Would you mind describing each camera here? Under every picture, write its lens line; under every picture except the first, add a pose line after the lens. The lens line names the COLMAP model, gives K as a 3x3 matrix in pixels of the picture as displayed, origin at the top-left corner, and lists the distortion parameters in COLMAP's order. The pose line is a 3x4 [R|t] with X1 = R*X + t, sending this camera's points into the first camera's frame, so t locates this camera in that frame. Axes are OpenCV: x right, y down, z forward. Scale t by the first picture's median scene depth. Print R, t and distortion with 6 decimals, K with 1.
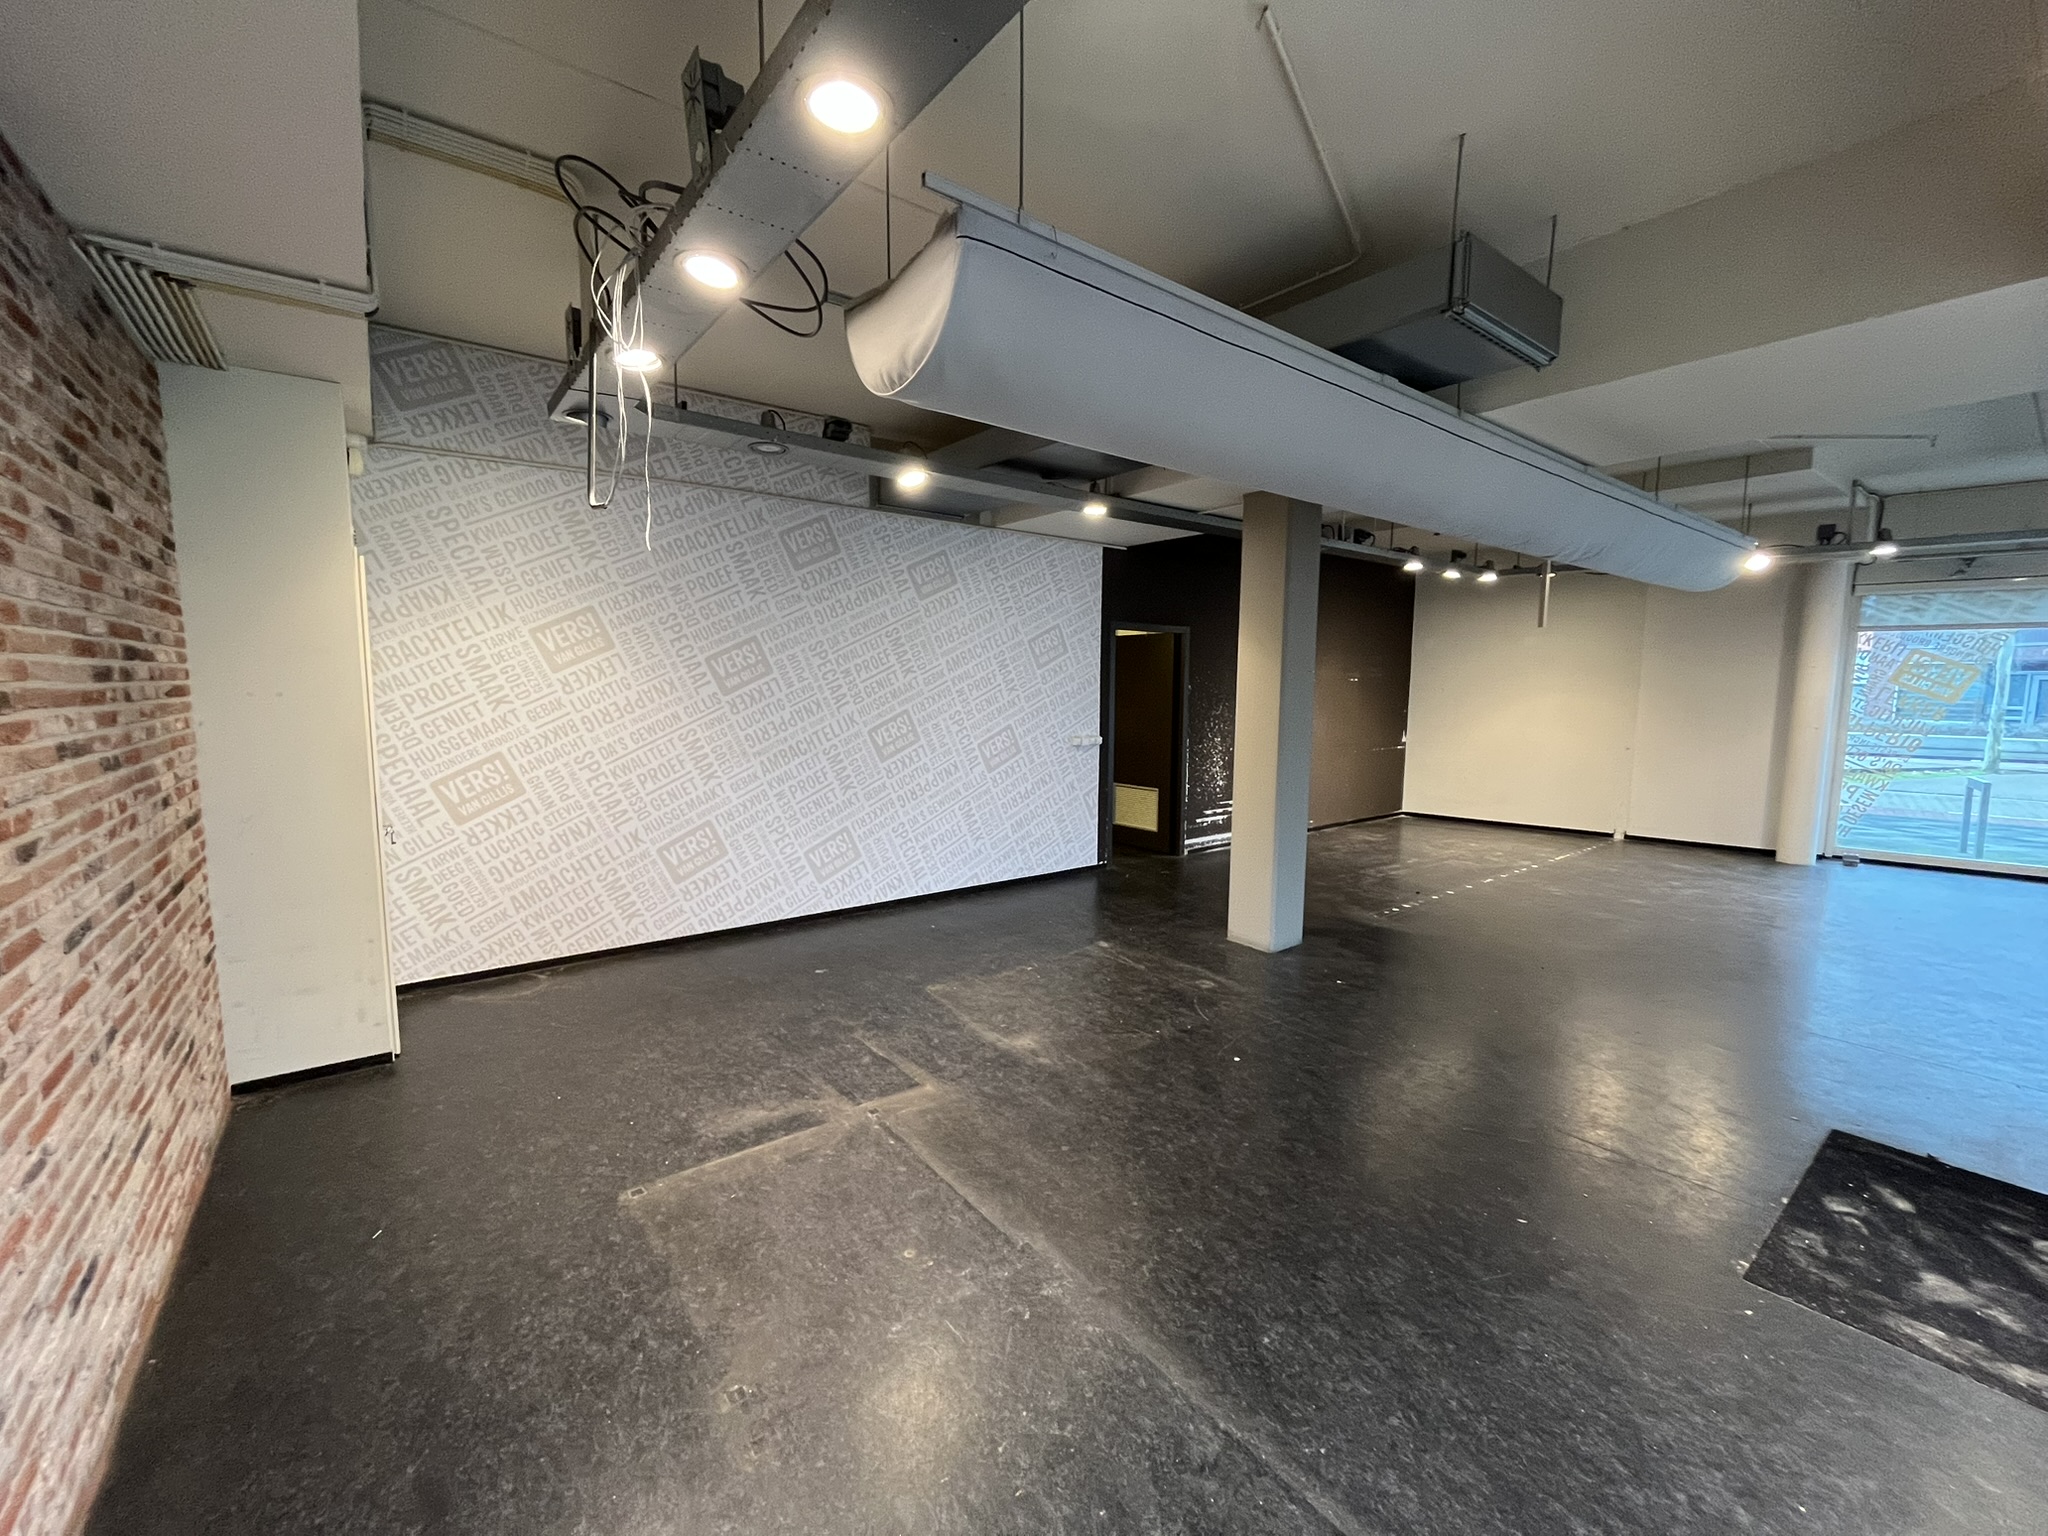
lens RADIAL K [[824.9, 0, 1013.5], [0, 824.9, 768.2], [0, 0, 1]] dist [-0.003782, -0.000022]
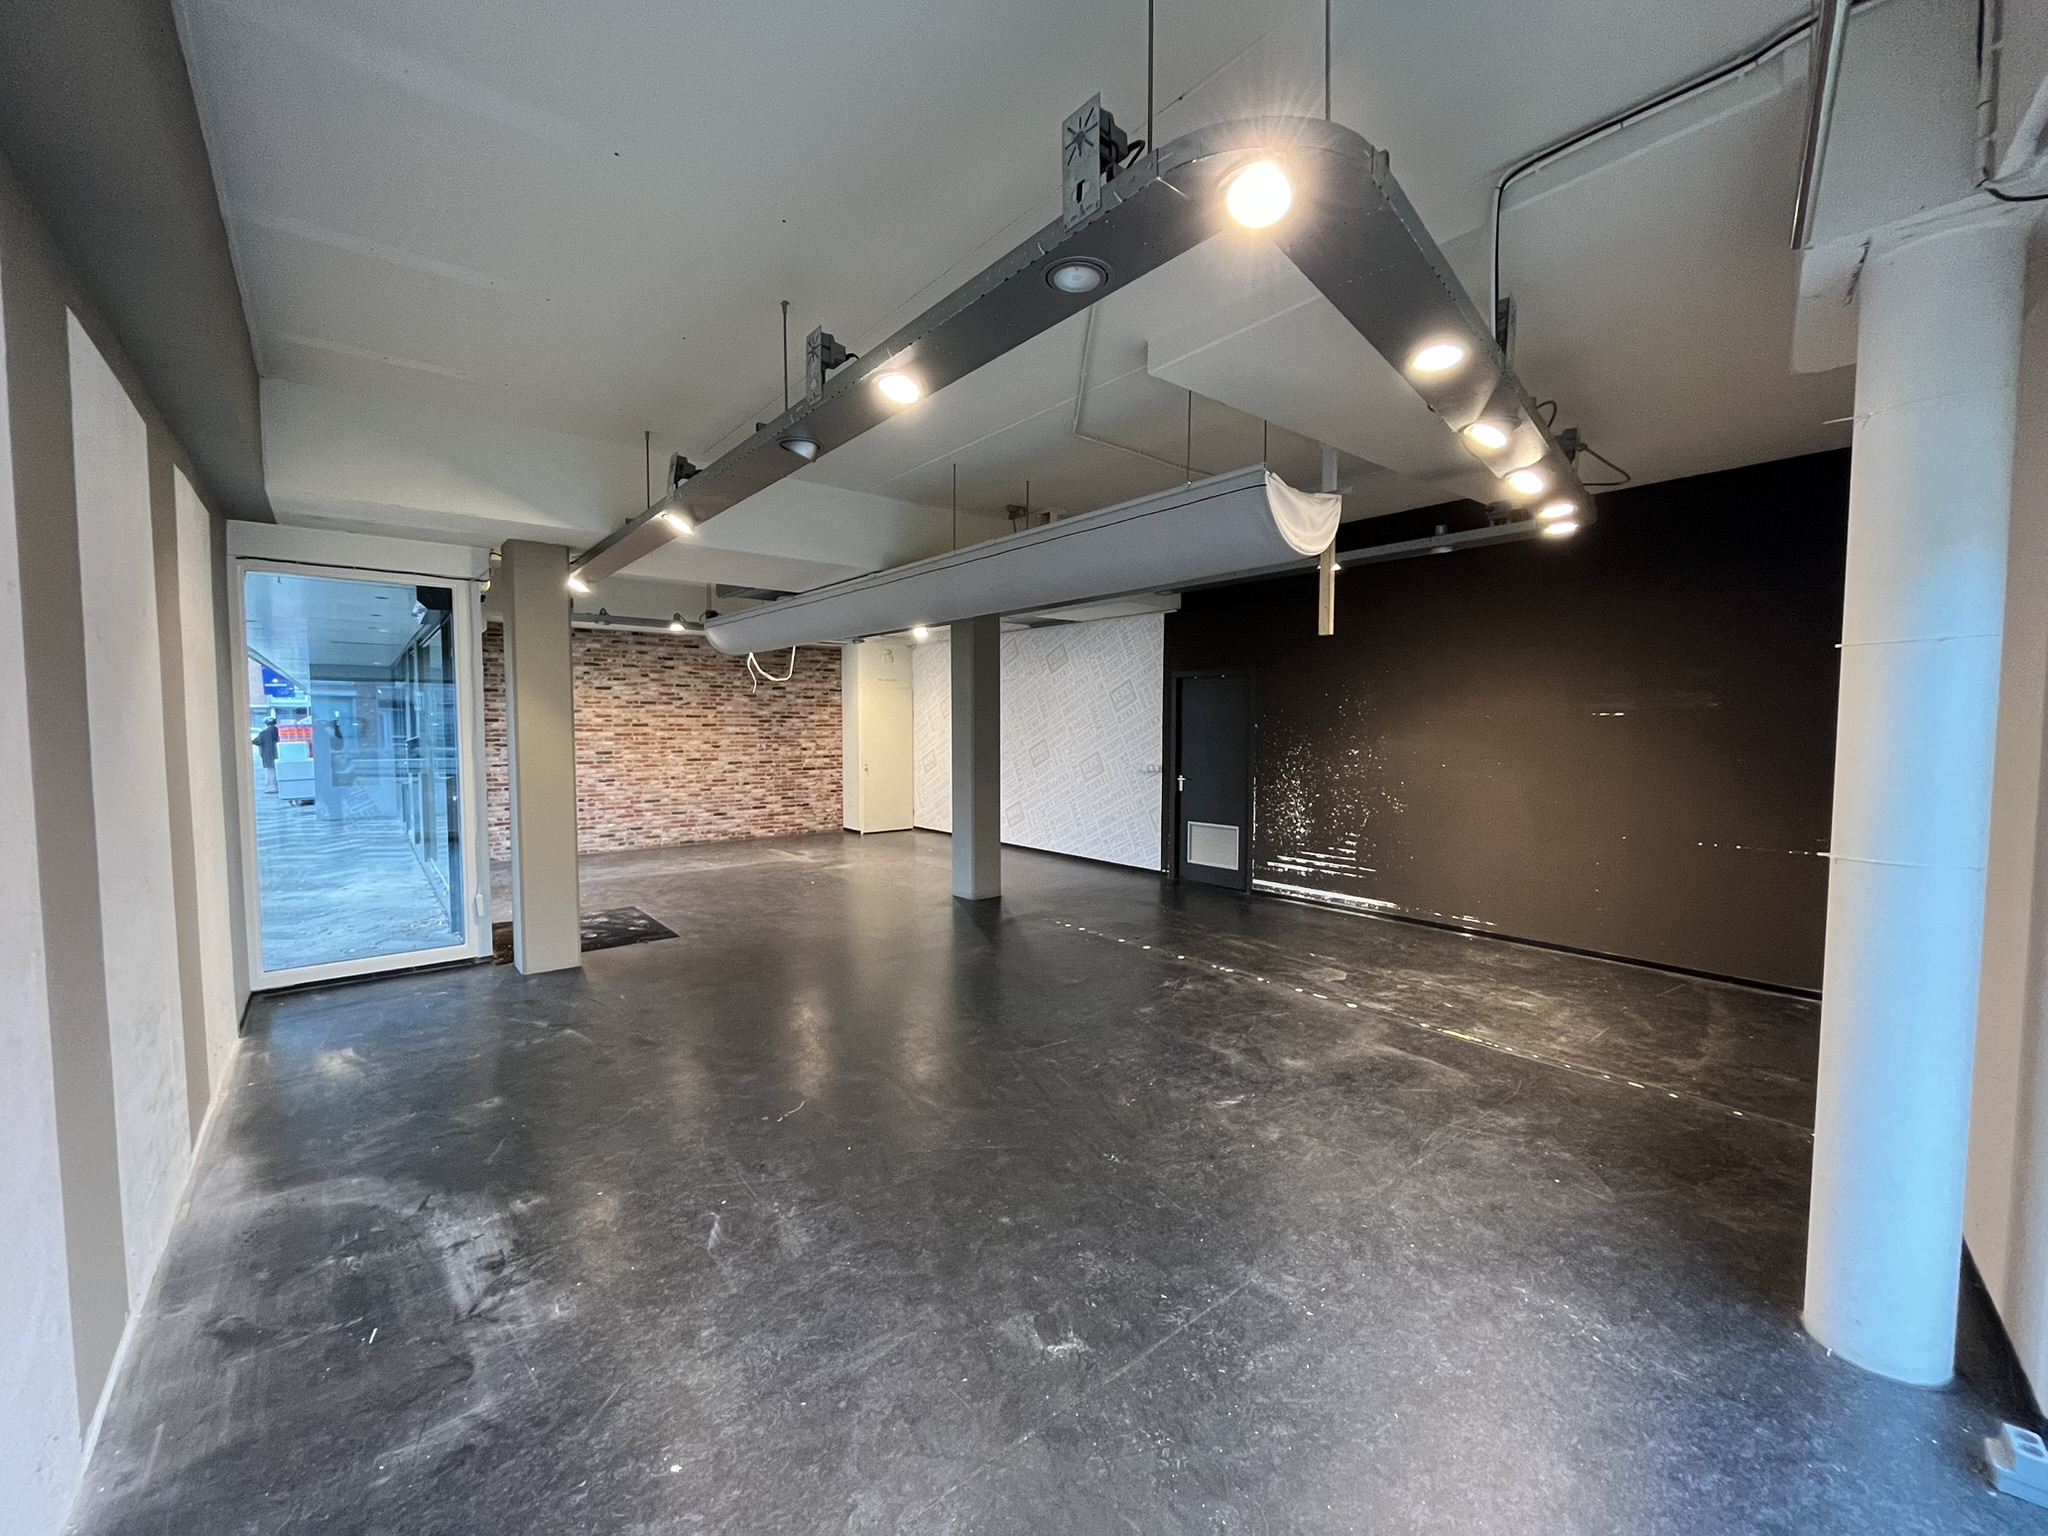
lens RADIAL K [[824.9, 0, 1020.9], [0, 824.9, 762.9], [0, 0, 1]] dist [-0.003782, -0.000022]
pose [[0.035216, 0.039158, -0.998612, 1.744446], [-0.107241, 0.993610, 0.035180, -0.083865], [0.993609, 0.105853, 0.039191, 0.980015]]
